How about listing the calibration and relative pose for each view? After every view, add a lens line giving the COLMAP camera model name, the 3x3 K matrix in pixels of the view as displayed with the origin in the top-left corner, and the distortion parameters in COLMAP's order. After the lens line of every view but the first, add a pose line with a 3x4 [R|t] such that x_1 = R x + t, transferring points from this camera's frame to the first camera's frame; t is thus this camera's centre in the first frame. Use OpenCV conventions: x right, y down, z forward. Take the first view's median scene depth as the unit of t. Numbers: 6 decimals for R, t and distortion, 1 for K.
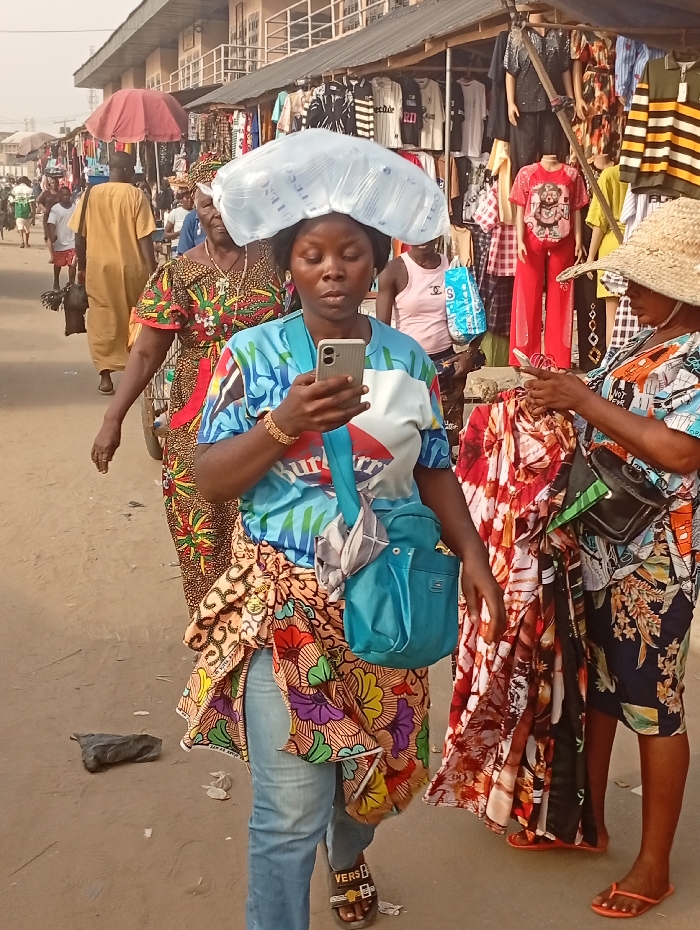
lens RADIAL K [[1463.6, 0, 349.7], [0, 1463.6, 465.1], [0, 0, 1]] dist [0.060167, 0.000000]
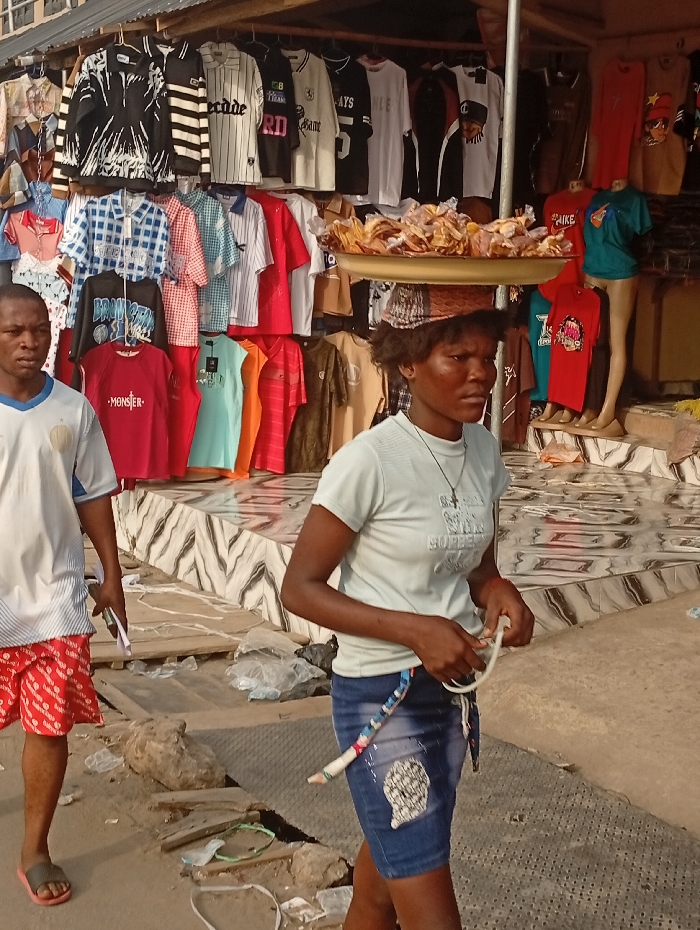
lens RADIAL K [[1463.6, 0, 351.0], [0, 1463.6, 464.7], [0, 0, 1]] dist [0.060167, 0.000000]
pose [[0.965571, -0.026799, 0.258757, -0.067890], [0.037701, 0.998594, -0.037261, -0.100853], [-0.257394, 0.045734, 0.965224, 0.513647]]
